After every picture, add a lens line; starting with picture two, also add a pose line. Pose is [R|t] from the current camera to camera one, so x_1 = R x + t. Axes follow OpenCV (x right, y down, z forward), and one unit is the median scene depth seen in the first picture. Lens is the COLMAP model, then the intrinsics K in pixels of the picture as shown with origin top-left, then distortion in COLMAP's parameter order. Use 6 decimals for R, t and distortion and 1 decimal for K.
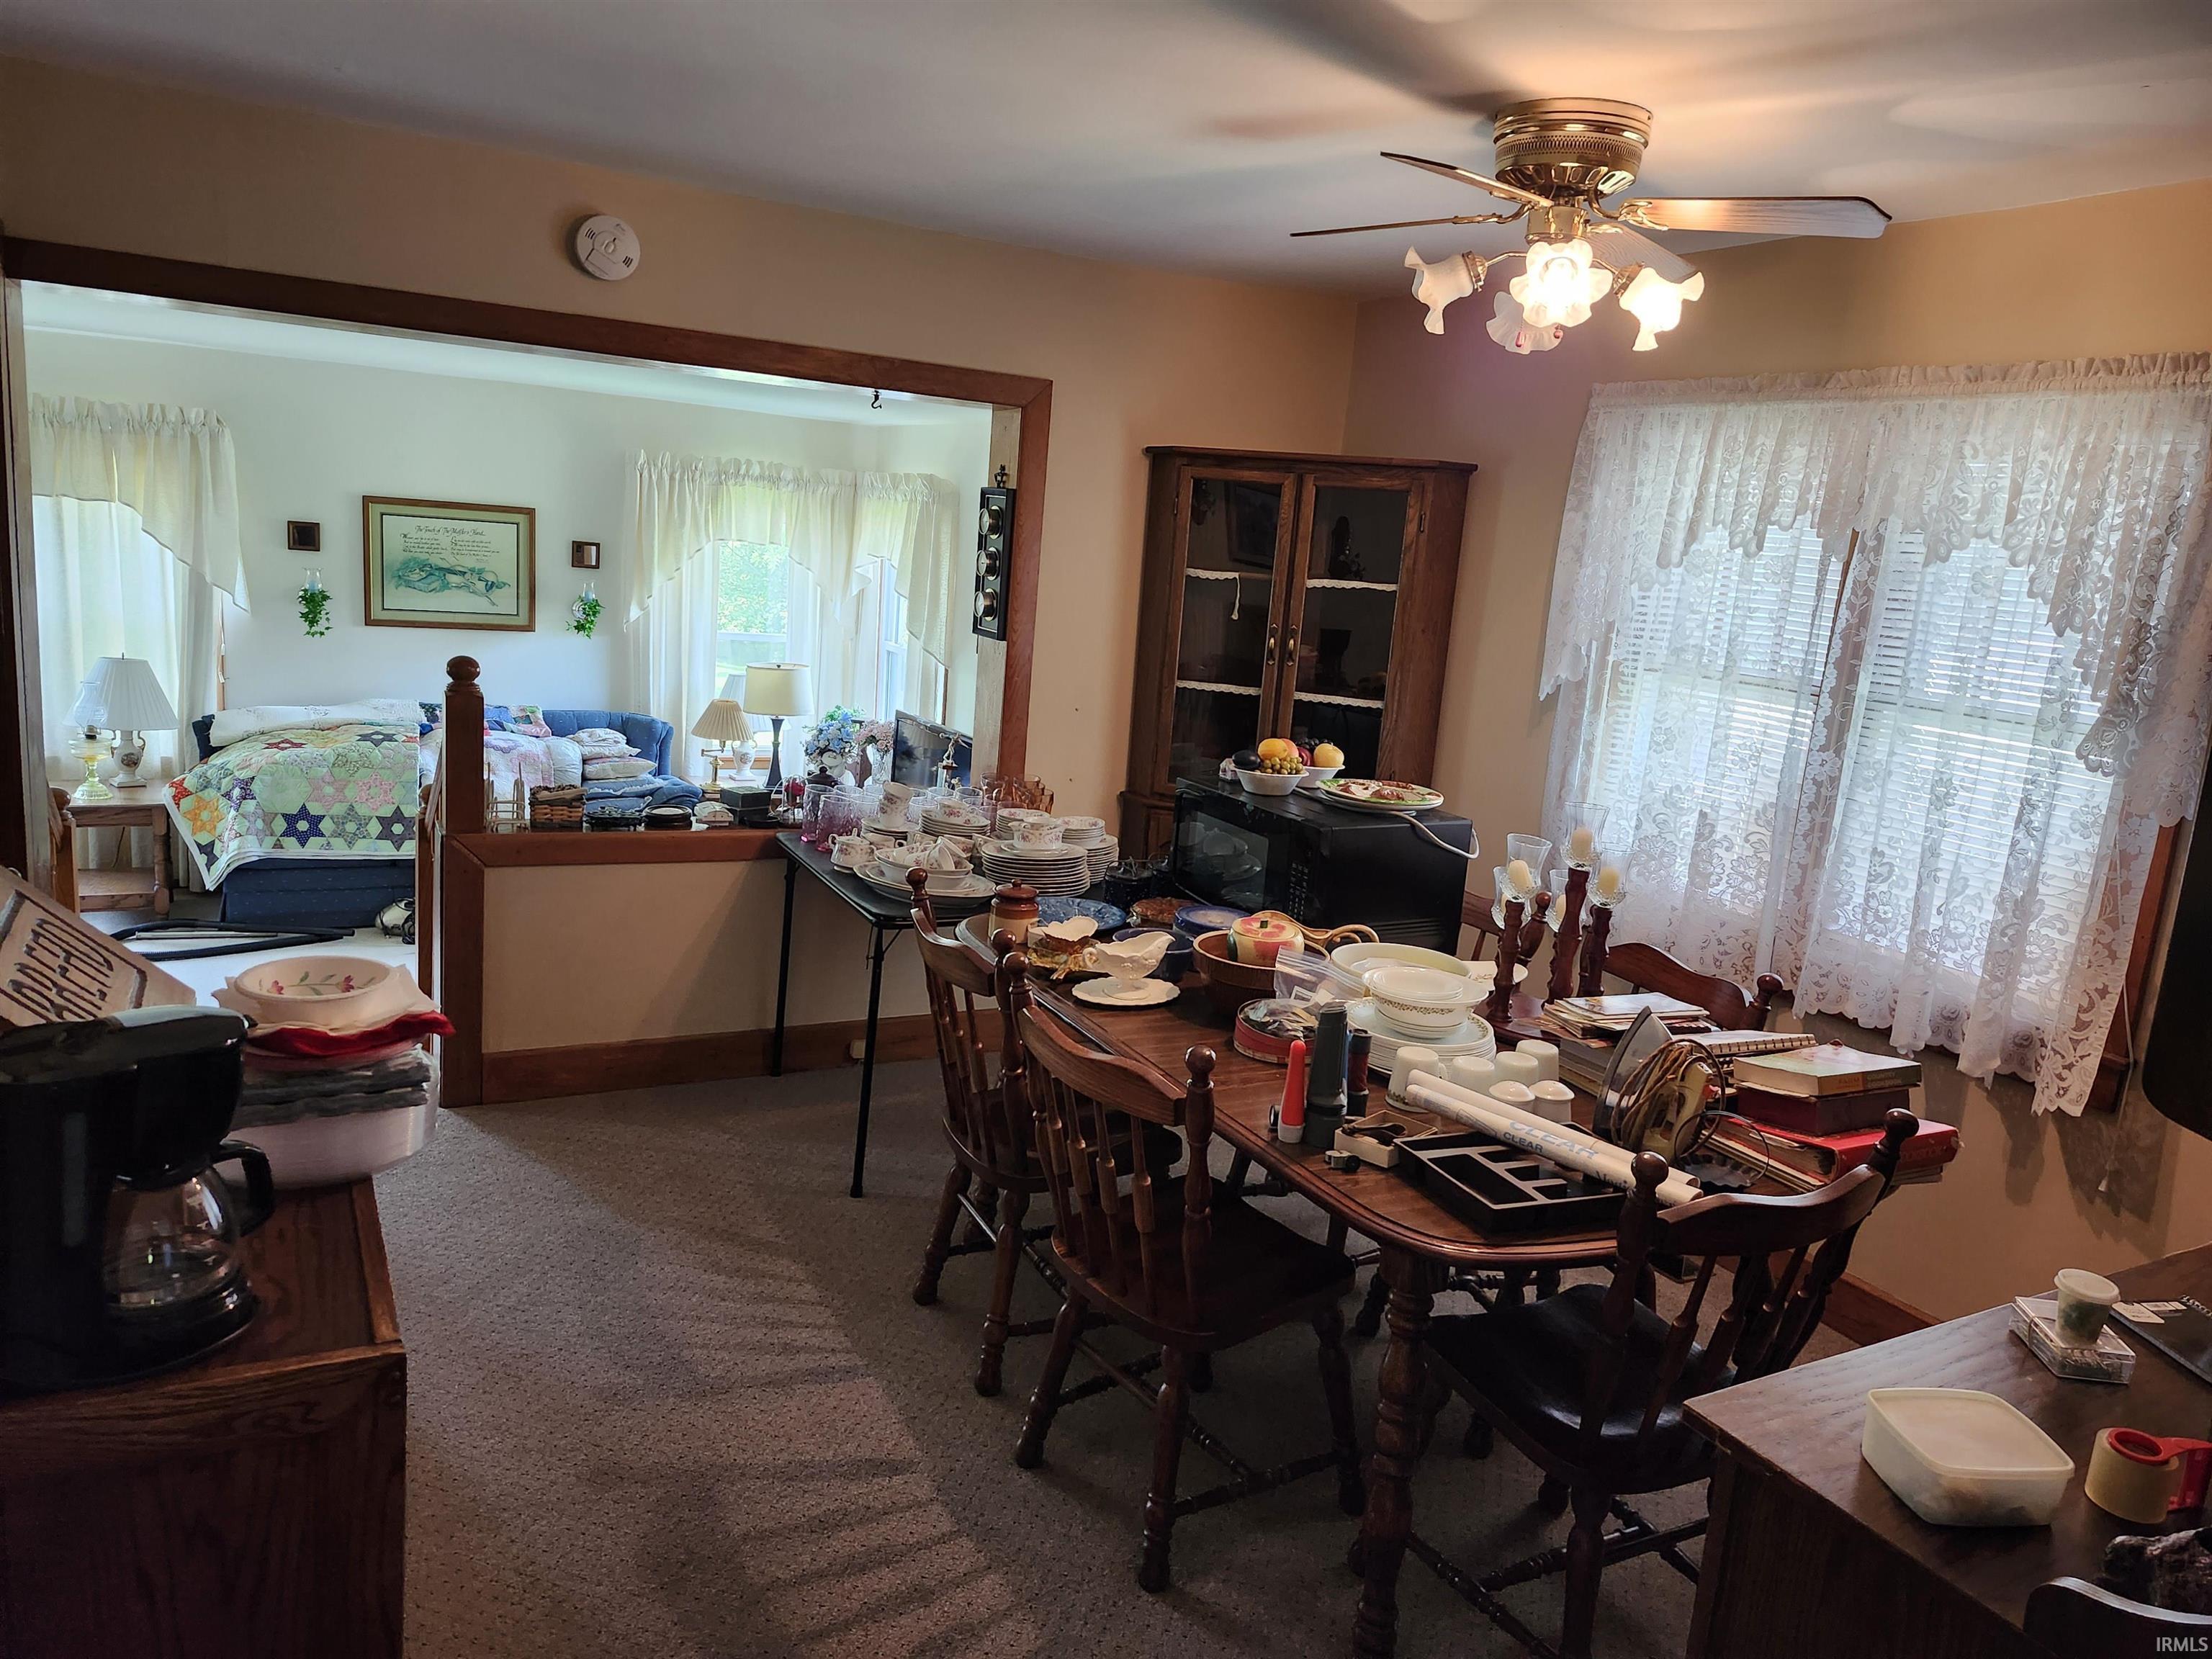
lens RADIAL K [[1498.0, 0, 1103.3], [0, 1498.0, 862.1], [0, 0, 1]] dist [0.000123, -0.003129]
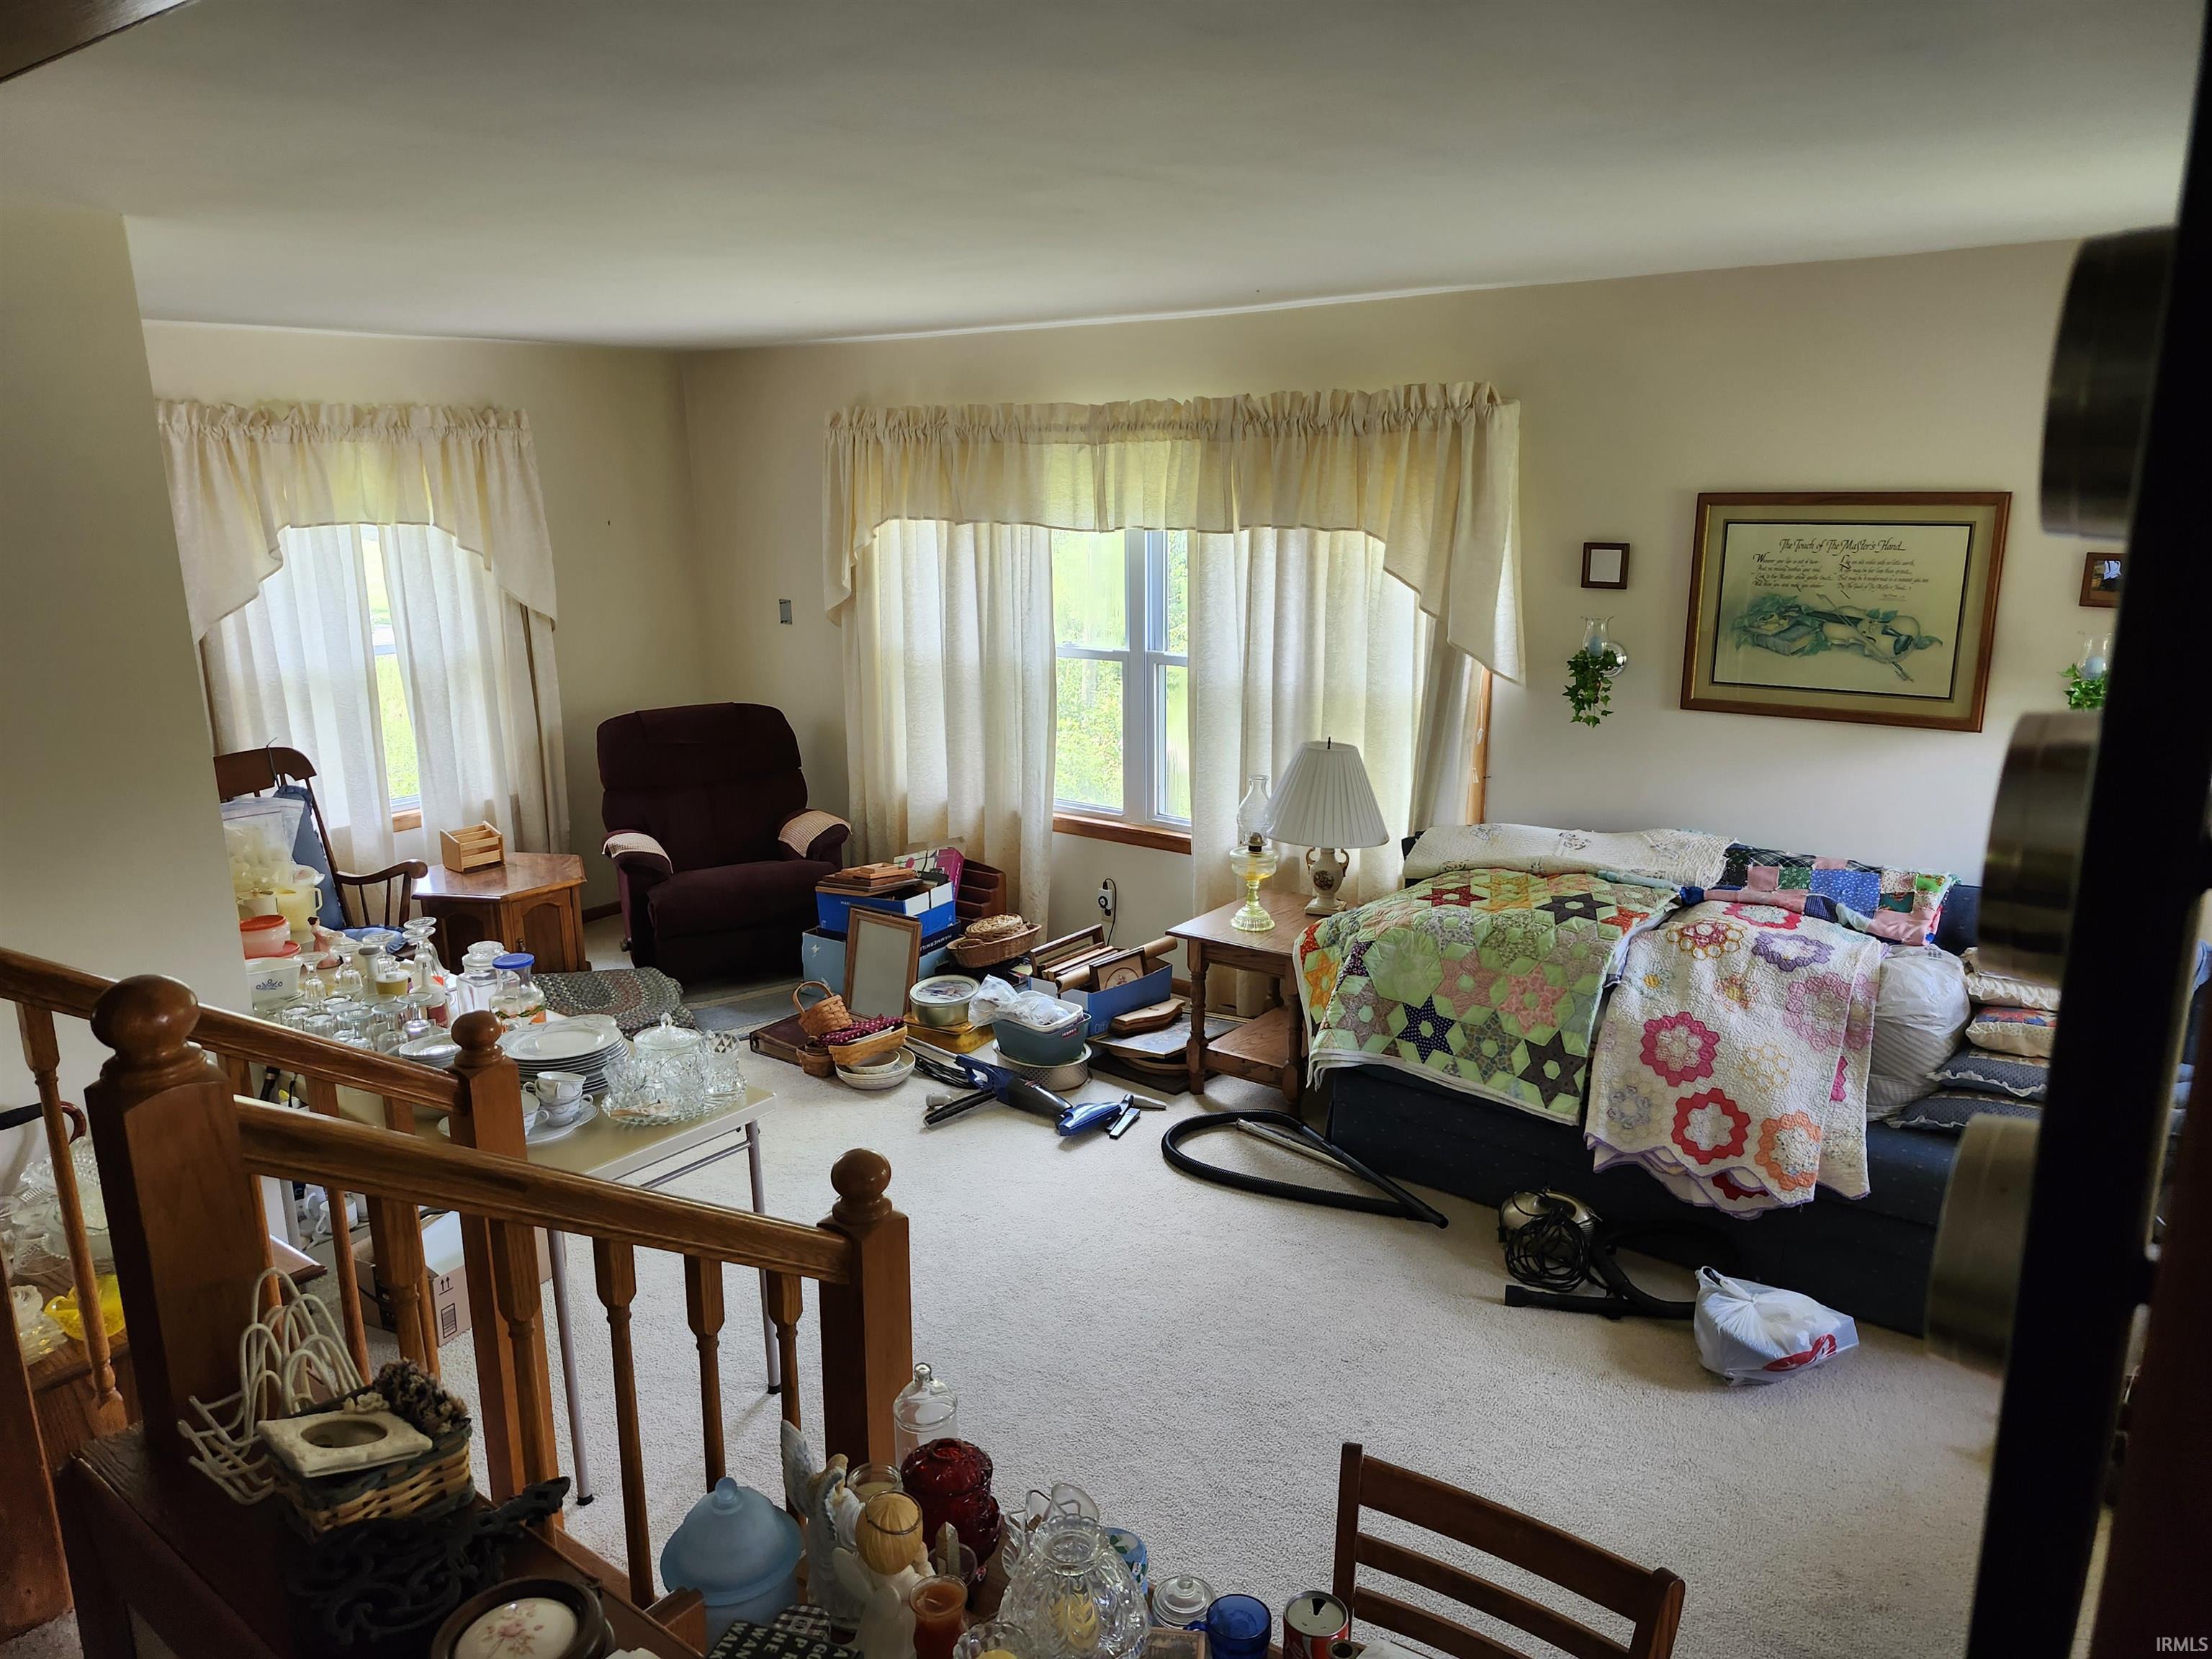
lens RADIAL K [[1498.0, 0, 1103.3], [0, 1498.0, 862.1], [0, 0, 1]] dist [0.000123, -0.003129]
pose [[0.375650, 0.149365, -0.914646, -0.017934], [-0.153267, 0.983350, 0.097636, -0.131536], [0.914000, 0.103508, 0.392288, 0.607435]]
